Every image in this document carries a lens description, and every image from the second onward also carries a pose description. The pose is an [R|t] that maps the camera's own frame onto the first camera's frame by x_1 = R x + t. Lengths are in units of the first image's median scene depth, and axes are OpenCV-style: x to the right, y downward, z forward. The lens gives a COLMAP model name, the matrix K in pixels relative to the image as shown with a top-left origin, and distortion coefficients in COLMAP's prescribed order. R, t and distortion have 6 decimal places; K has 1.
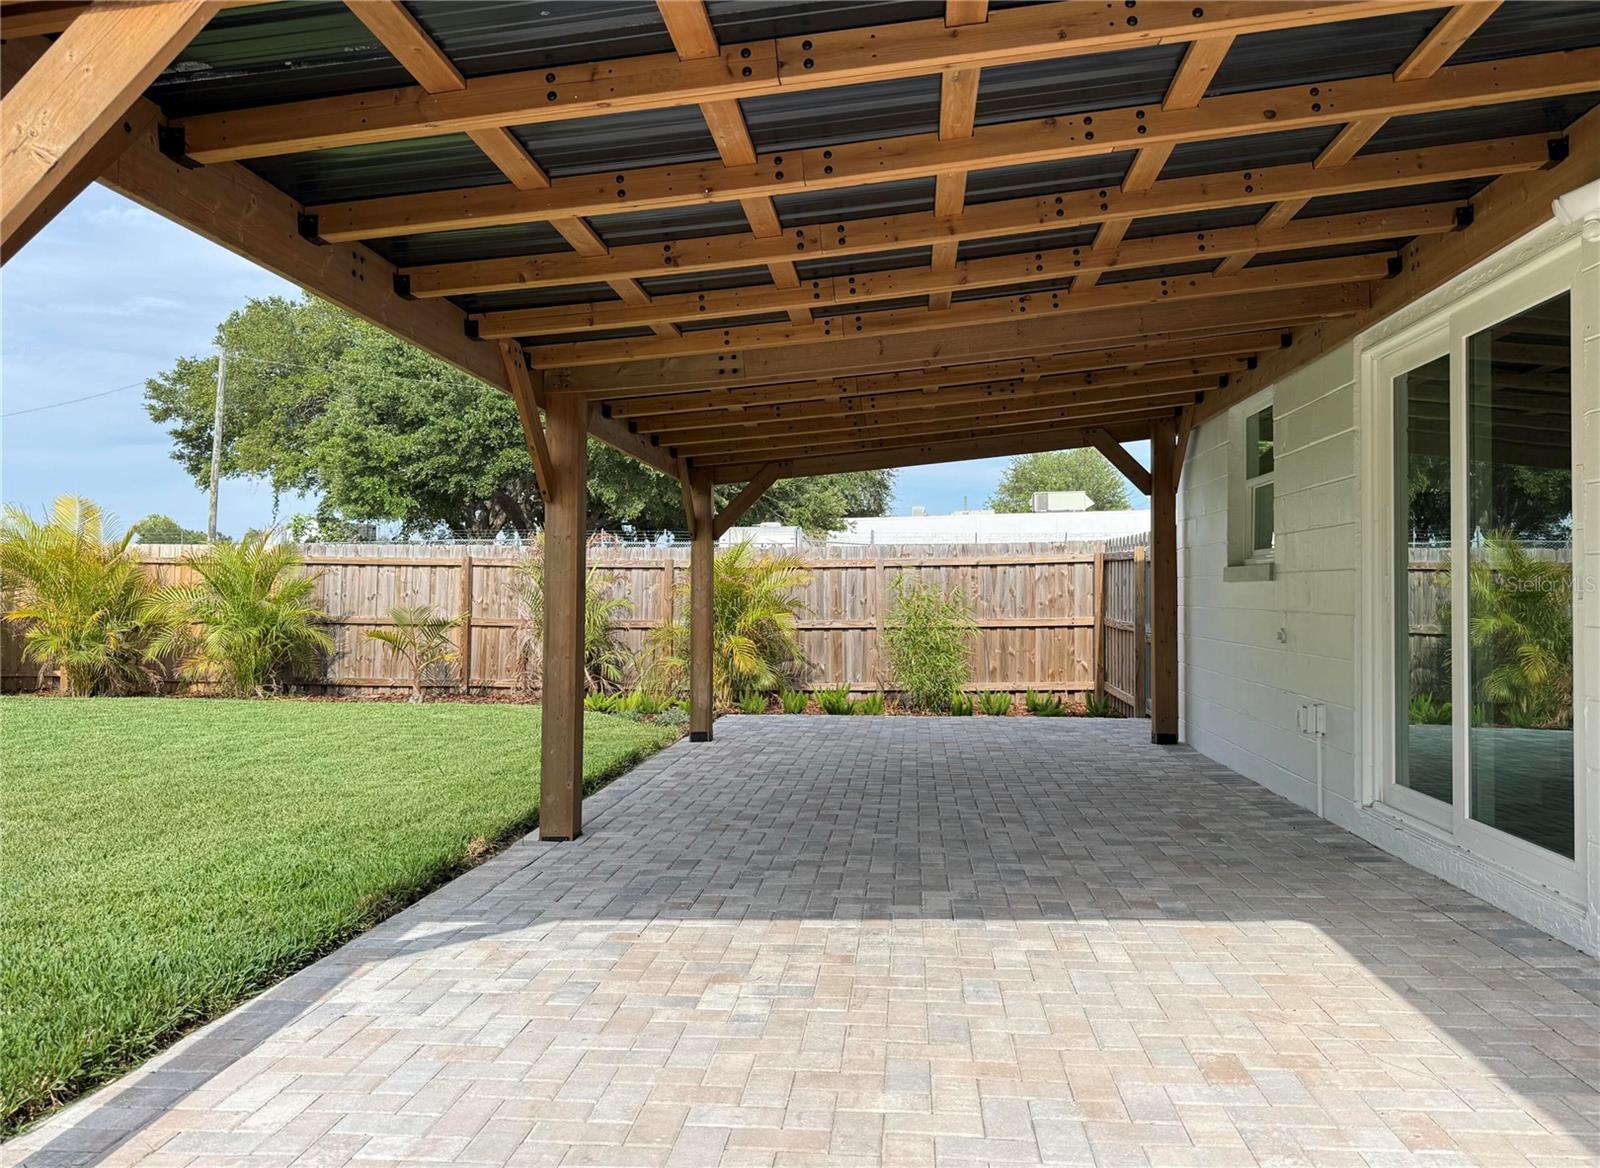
lens RADIAL K [[1159.2, 0, 800.0], [0, 1159.2, 584.0], [0, 0, 1]] dist [-0.002281, -0.000476]
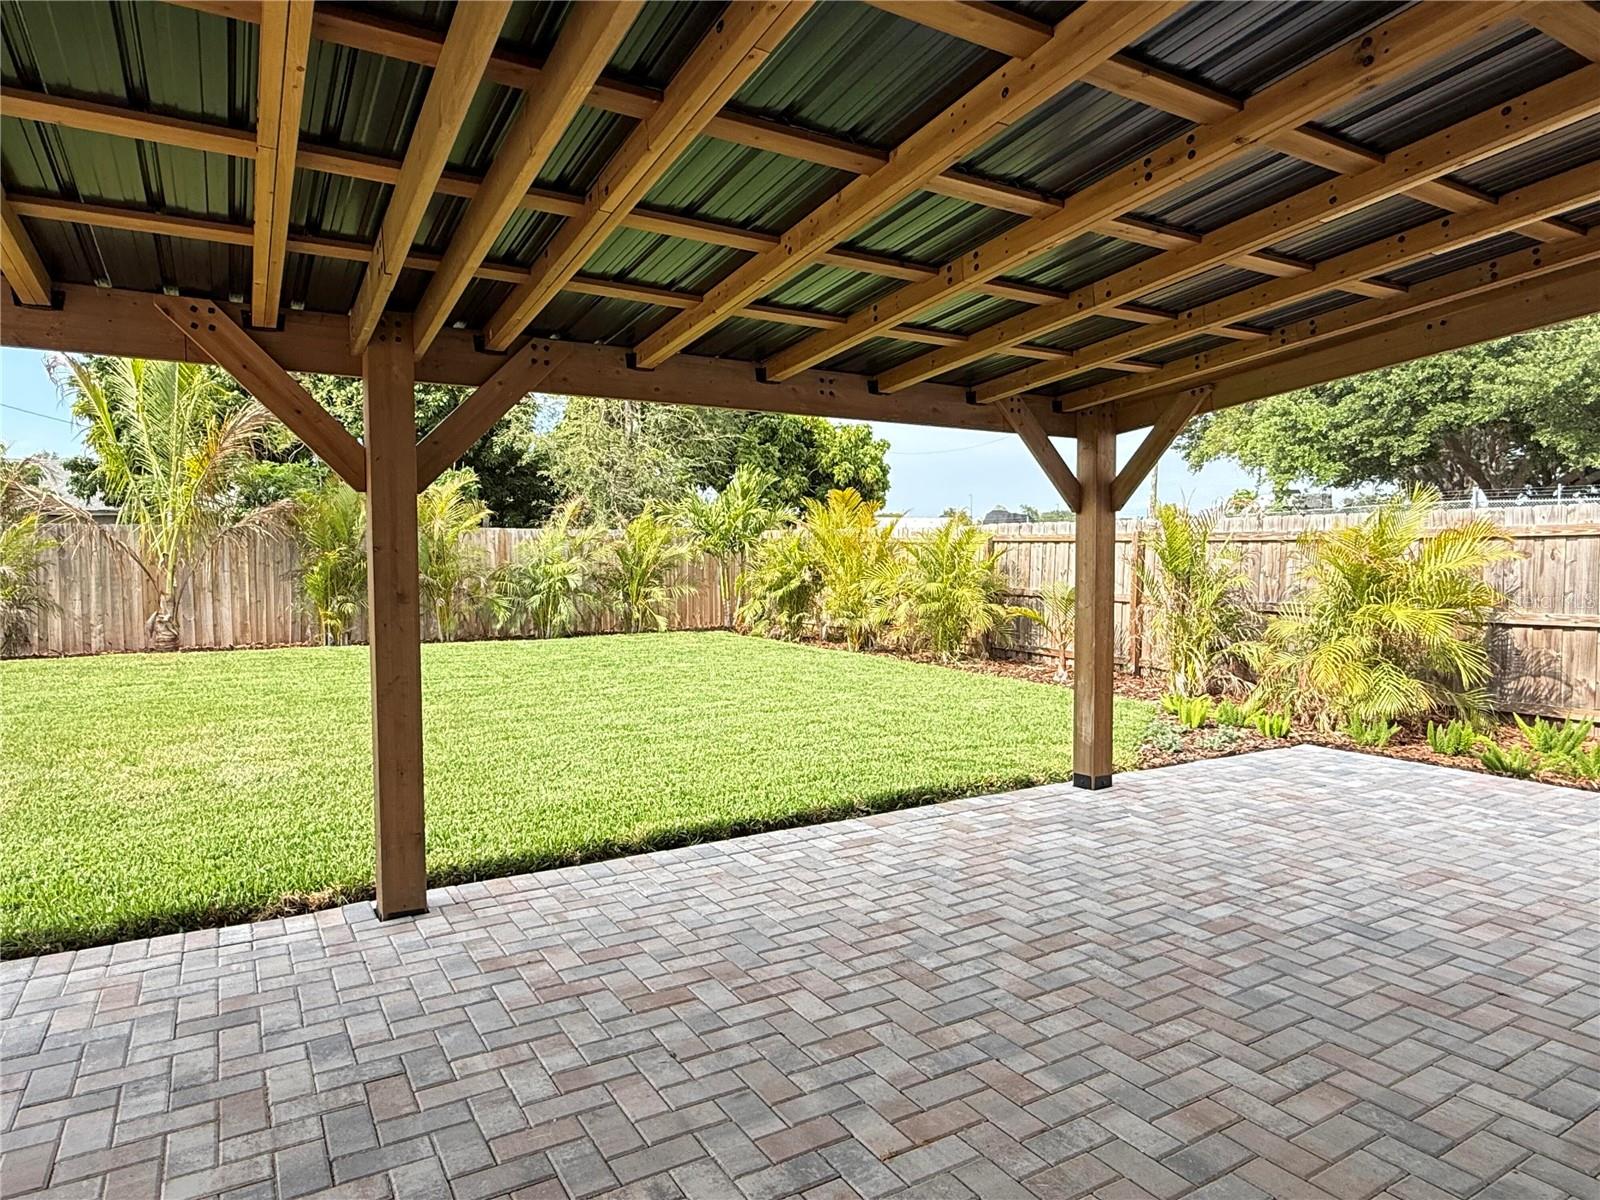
lens RADIAL K [[949.4, 0, 800.0], [0, 949.4, 600.0], [0, 0, 1]] dist [-0.002793, 0.001237]
pose [[0.589632, 0.027685, -0.807197, 0.066542], [0.018097, 0.998709, 0.047472, -0.003120], [0.807469, -0.042599, 0.588370, 0.120977]]
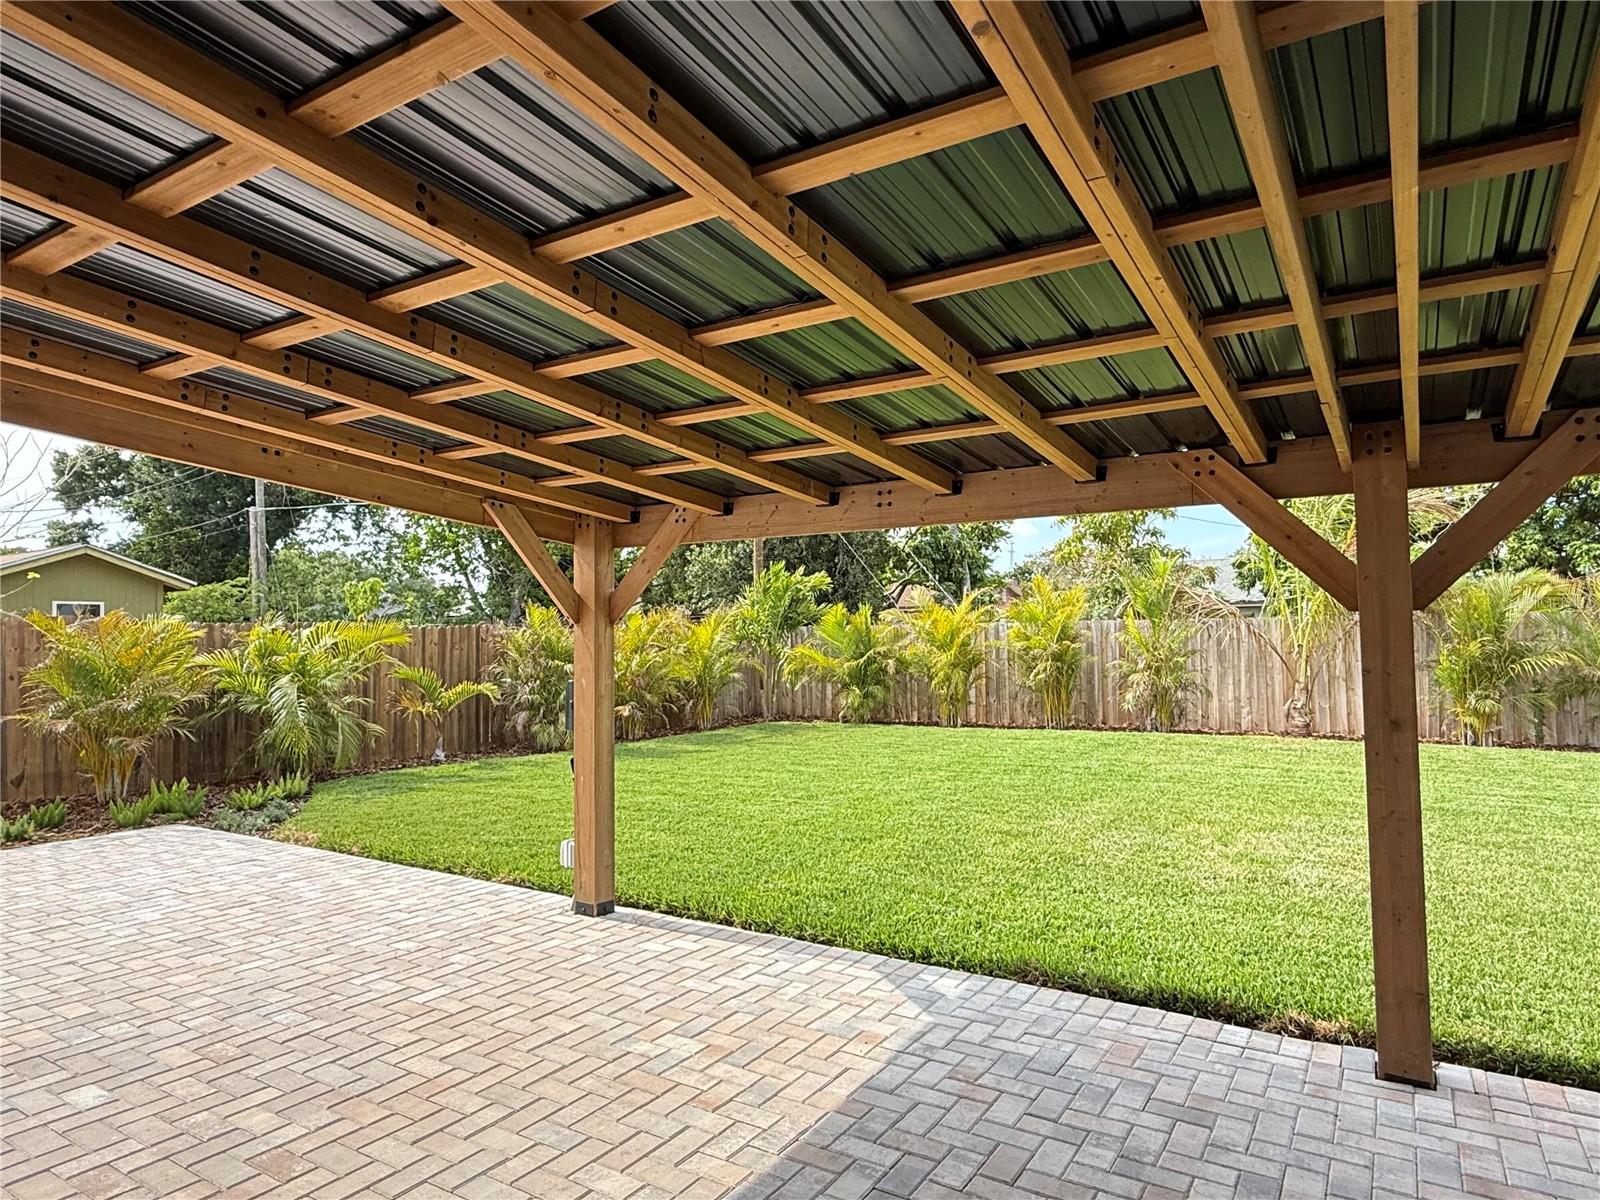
lens RADIAL K [[949.4, 0, 800.0], [0, 949.4, 600.0], [0, 0, 1]] dist [-0.002793, 0.001237]
pose [[-0.446262, -0.048541, -0.893585, 0.069204], [0.014030, 0.998026, -0.061221, -0.006174], [0.894793, -0.039857, -0.444699, 0.133608]]
